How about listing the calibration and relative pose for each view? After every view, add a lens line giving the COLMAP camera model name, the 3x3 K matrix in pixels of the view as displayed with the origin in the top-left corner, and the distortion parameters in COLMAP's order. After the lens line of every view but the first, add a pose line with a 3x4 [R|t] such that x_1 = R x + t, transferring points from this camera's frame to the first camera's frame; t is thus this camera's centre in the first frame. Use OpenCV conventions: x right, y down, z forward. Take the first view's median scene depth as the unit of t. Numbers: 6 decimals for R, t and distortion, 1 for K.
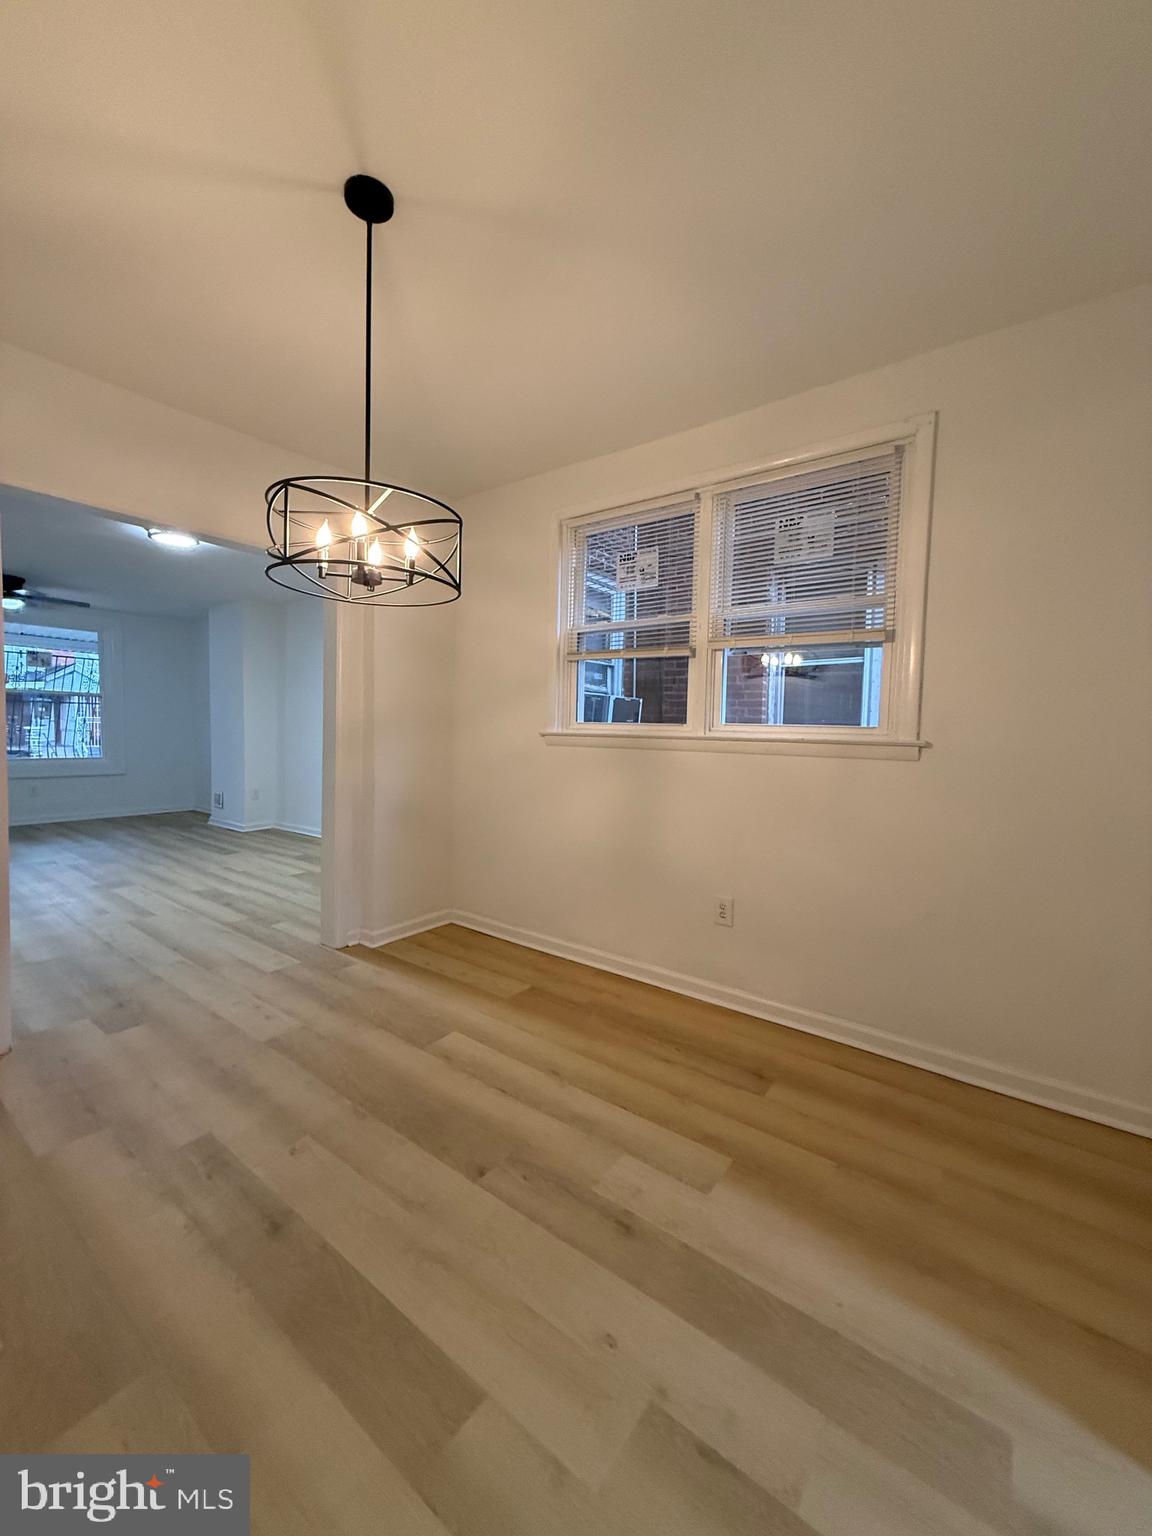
lens RADIAL K [[608.4, 0, 573.8], [0, 608.4, 767.9], [0, 0, 1]] dist [0.001694, 0.000295]
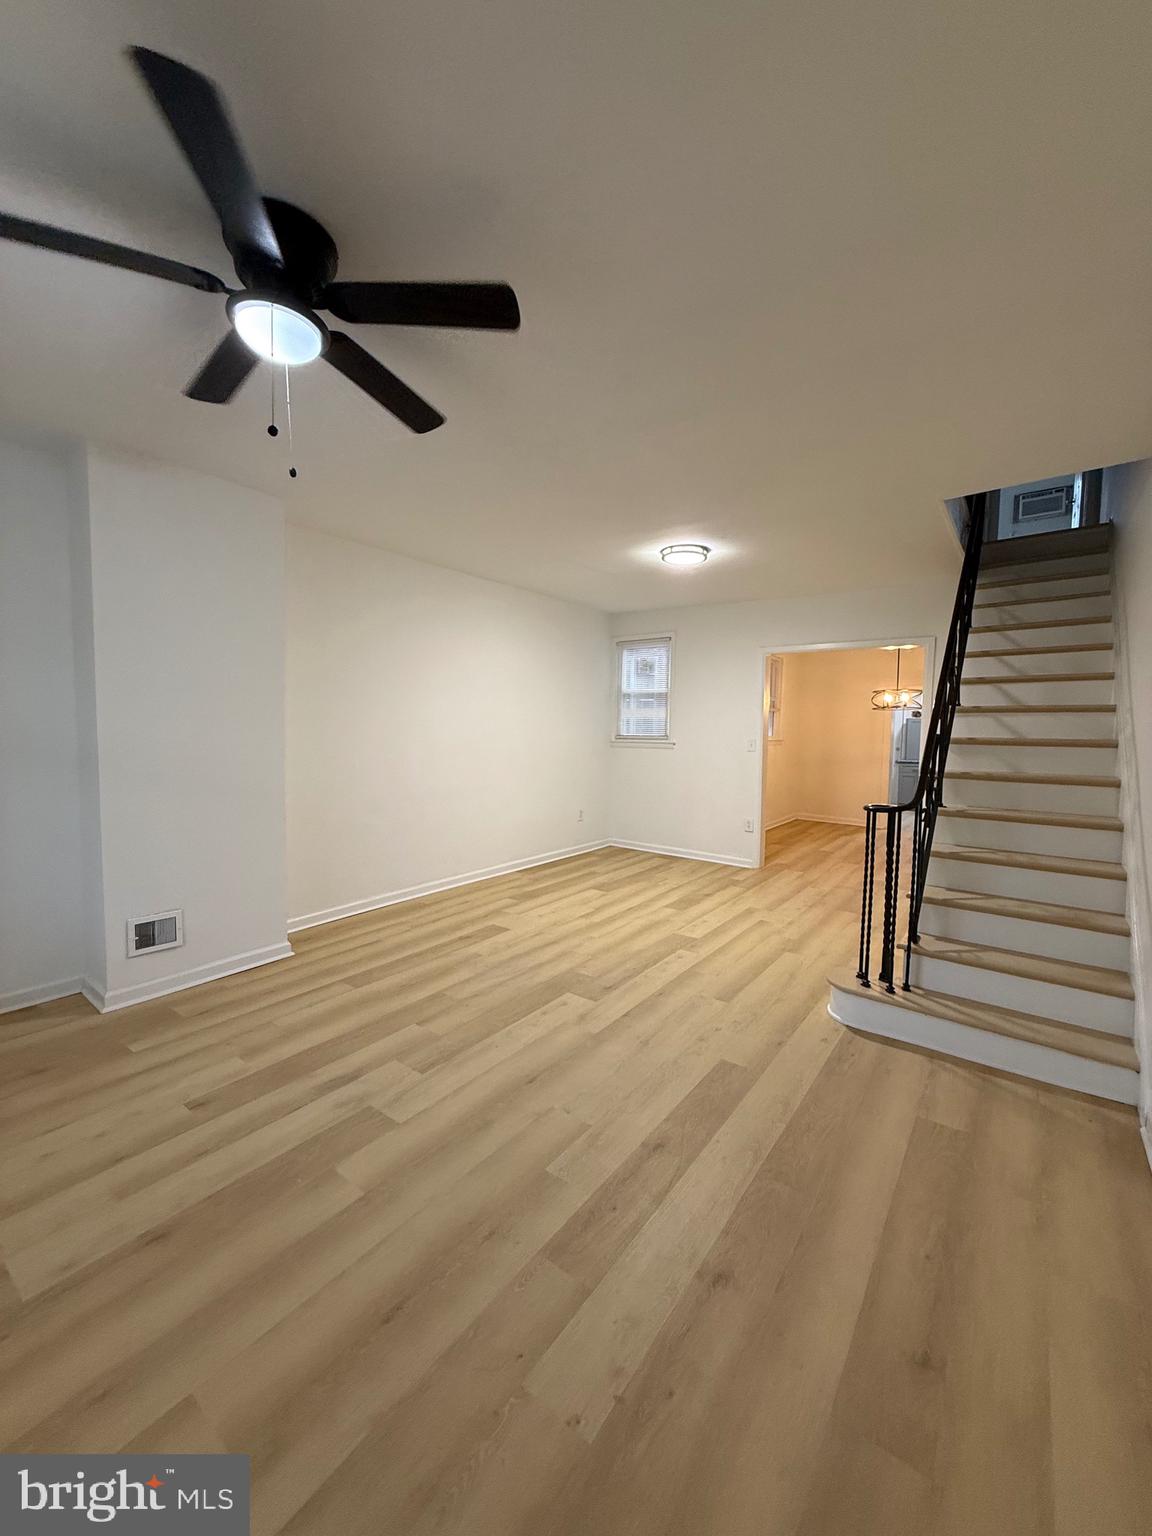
lens RADIAL K [[608.4, 0, 575.1], [0, 608.4, 768.8], [0, 0, 1]] dist [0.001694, 0.000295]
pose [[-0.016345, -0.087623, 0.996020, -2.256137], [0.042116, 0.995208, 0.088242, -0.181514], [-0.998979, 0.043391, -0.012577, 1.645175]]
